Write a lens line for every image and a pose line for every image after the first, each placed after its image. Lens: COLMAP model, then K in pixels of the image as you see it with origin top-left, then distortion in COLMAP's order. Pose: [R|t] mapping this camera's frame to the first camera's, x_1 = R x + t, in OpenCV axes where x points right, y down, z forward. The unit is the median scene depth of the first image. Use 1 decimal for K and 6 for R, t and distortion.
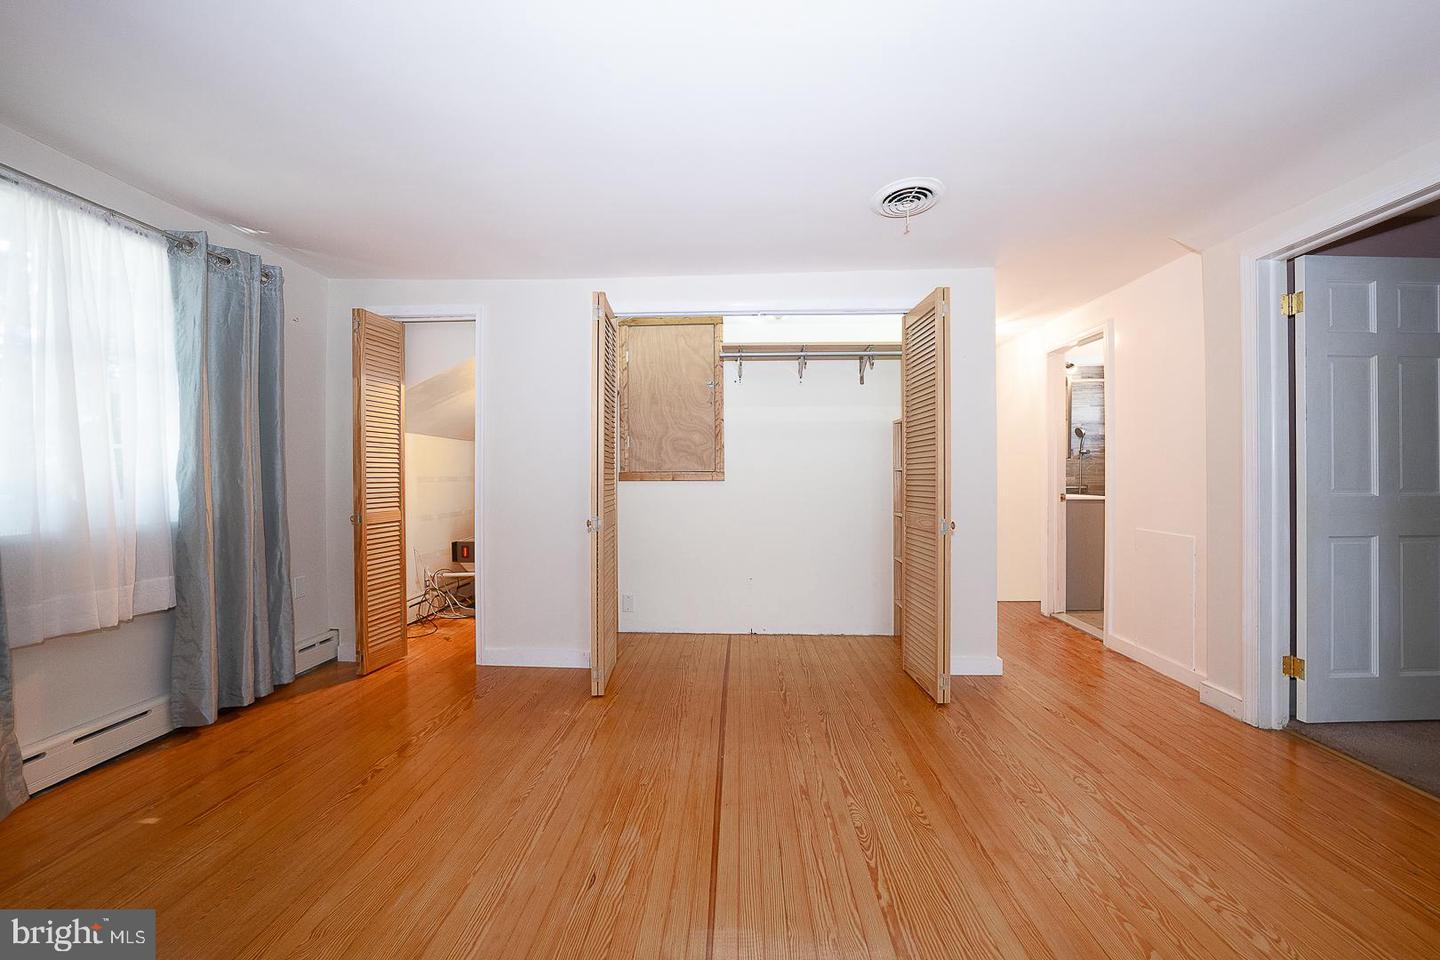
lens RADIAL K [[494.6, 0, 721.7], [0, 494.6, 475.7], [0, 0, 1]] dist [-0.031198, 0.006743]
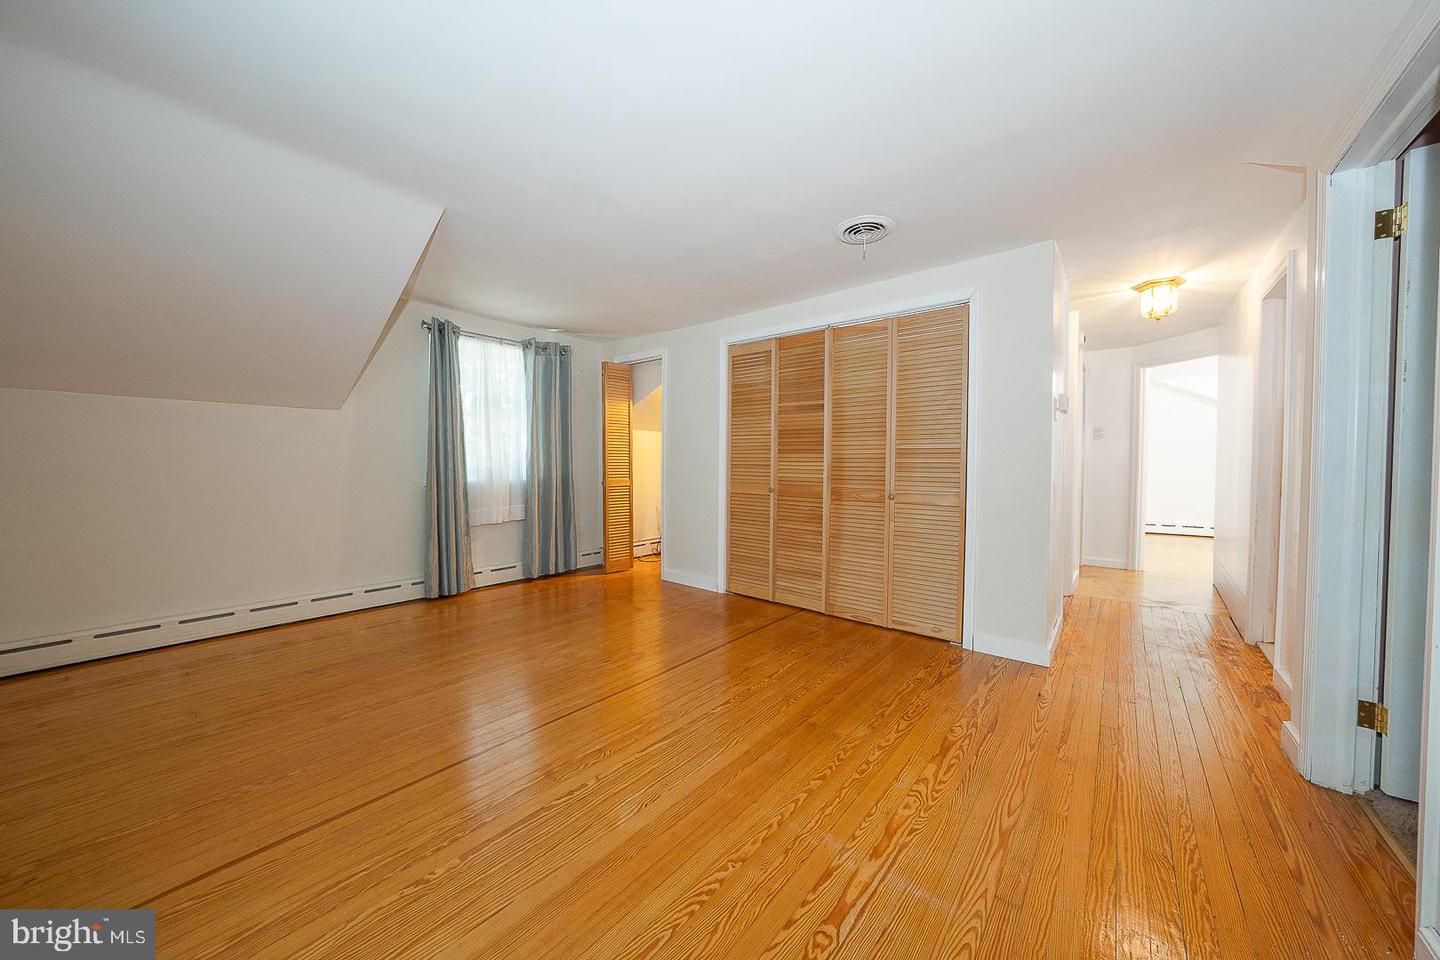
lens RADIAL K [[494.6, 0, 721.7], [0, 494.6, 475.7], [0, 0, 1]] dist [-0.031198, 0.006743]
pose [[0.798878, 0.023236, -0.601044, 0.644823], [-0.006687, 0.999535, 0.029754, 0.006619], [0.601456, -0.019751, 0.798662, -0.153559]]
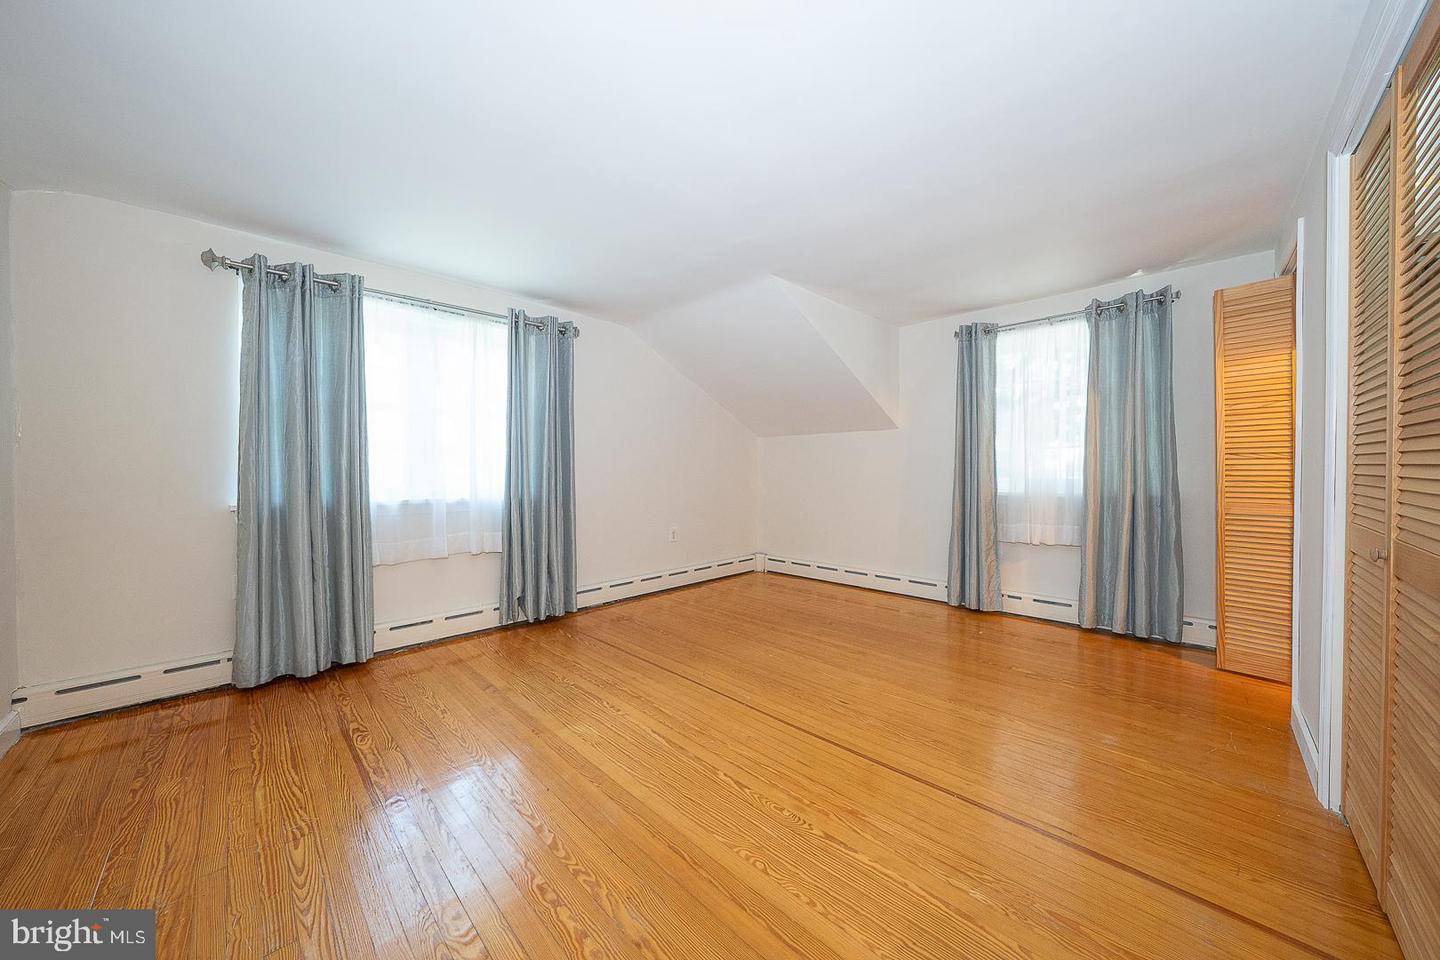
lens RADIAL K [[494.6, 0, 721.7], [0, 494.6, 475.7], [0, 0, 1]] dist [-0.031198, 0.006743]
pose [[-0.674629, 0.017254, -0.737955, 0.639865], [0.009581, 0.999847, 0.014618, 0.002736], [0.738095, 0.002791, -0.674691, 0.918909]]
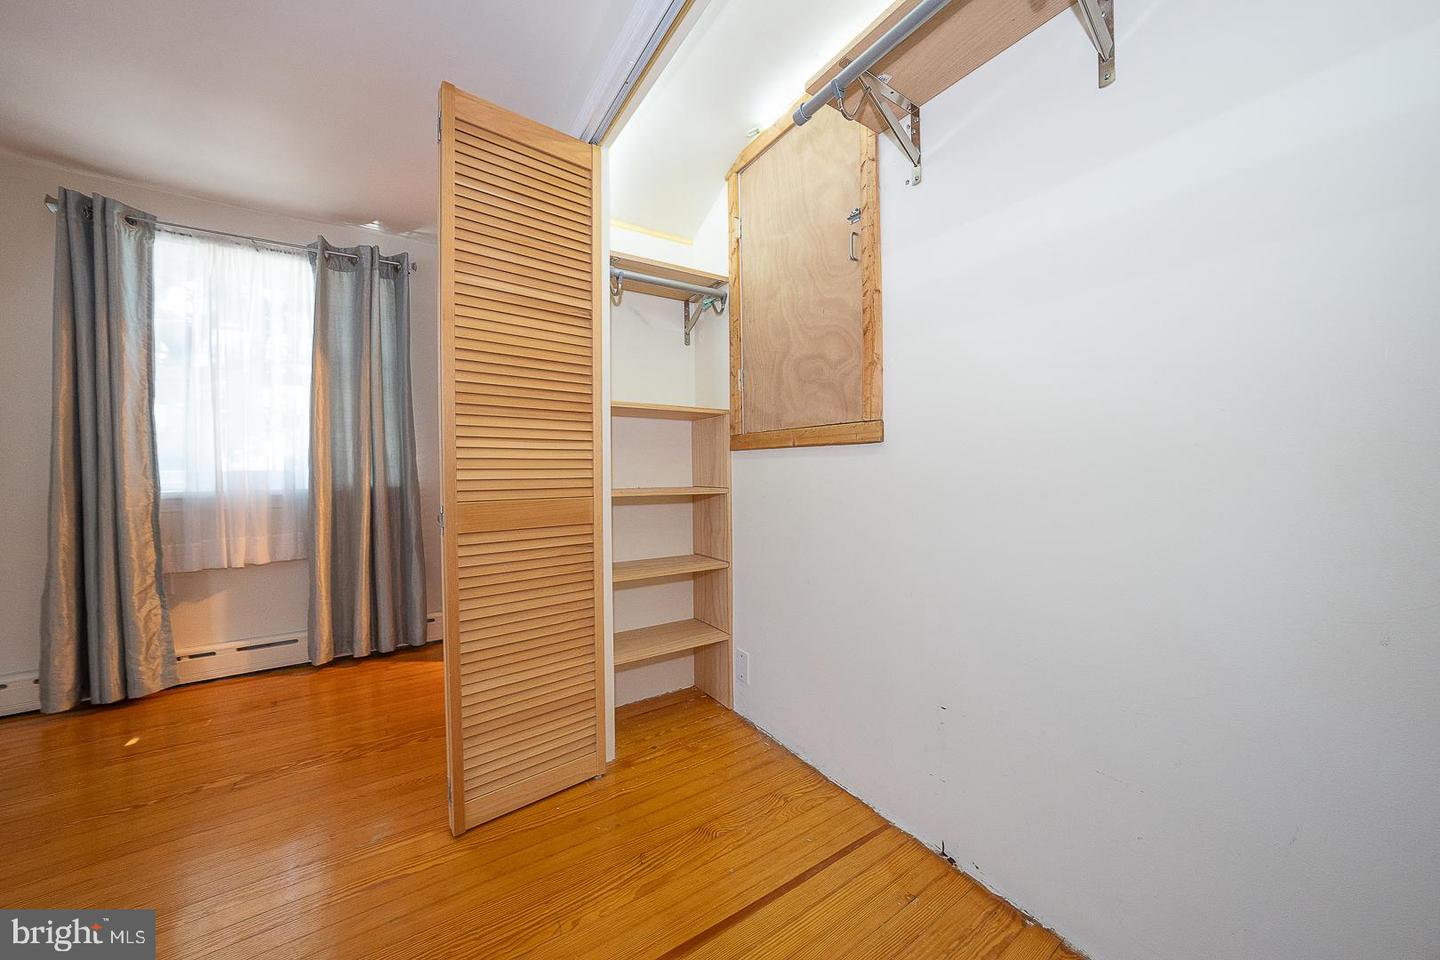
lens RADIAL K [[494.6, 0, 721.7], [0, 494.6, 475.7], [0, 0, 1]] dist [-0.031198, 0.006743]
pose [[0.579735, 0.010866, -0.814733, 0.337899], [0.009870, 0.999744, 0.020357, 0.037769], [0.814746, -0.019843, 0.579479, 0.870374]]
